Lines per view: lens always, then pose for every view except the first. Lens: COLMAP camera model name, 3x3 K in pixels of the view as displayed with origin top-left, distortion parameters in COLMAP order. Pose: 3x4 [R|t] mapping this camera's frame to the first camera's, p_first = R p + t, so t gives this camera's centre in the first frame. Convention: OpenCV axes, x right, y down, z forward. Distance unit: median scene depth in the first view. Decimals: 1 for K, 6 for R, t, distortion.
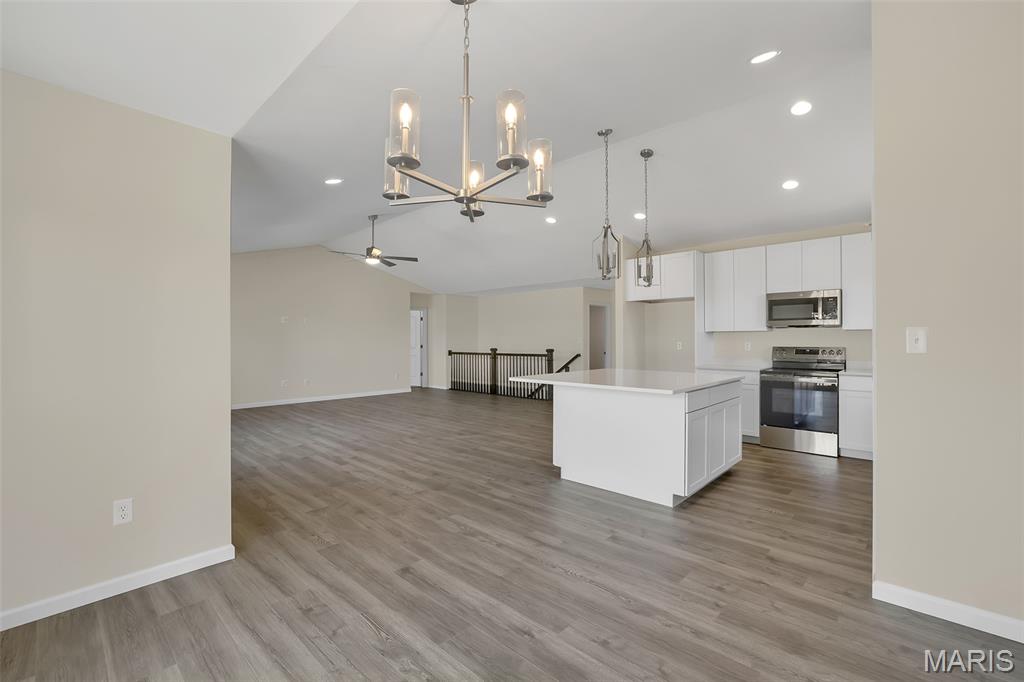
lens RADIAL K [[447.5, 0, 510.0], [0, 447.5, 333.2], [0, 0, 1]] dist [-0.023728, 0.012323]
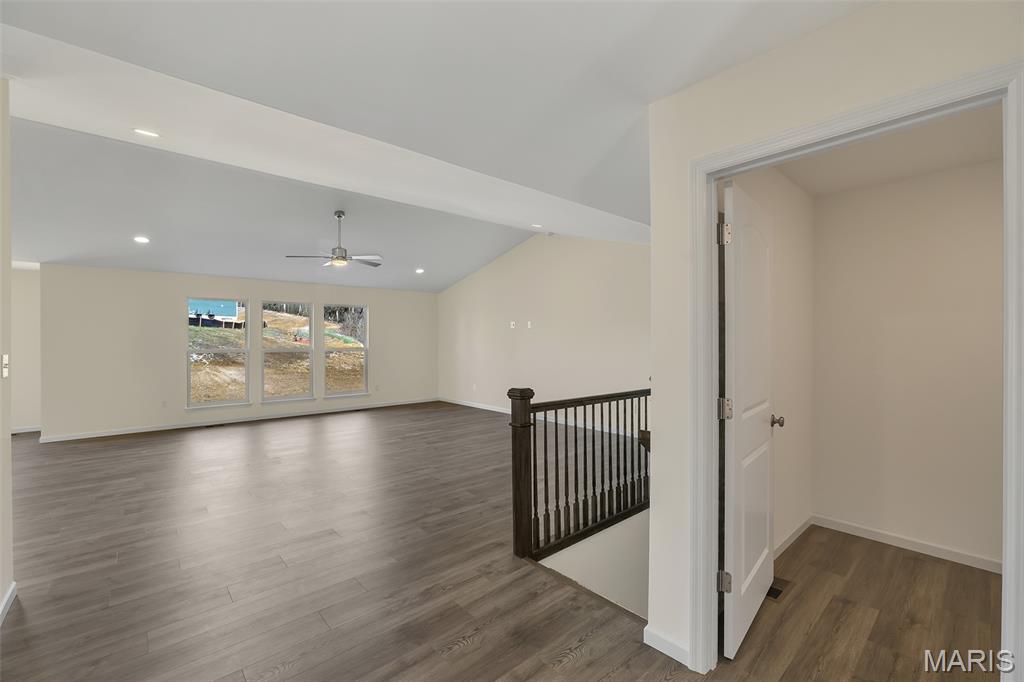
lens RADIAL K [[445.1, 0, 493.8], [0, 445.1, 337.8], [0, 0, 1]] dist [0.057210, -0.039705]
pose [[-0.127477, -0.001806, -0.991840, 0.678639], [0.016420, 0.999857, -0.003931, 0.001988], [0.991706, -0.016787, -0.127430, 1.721086]]
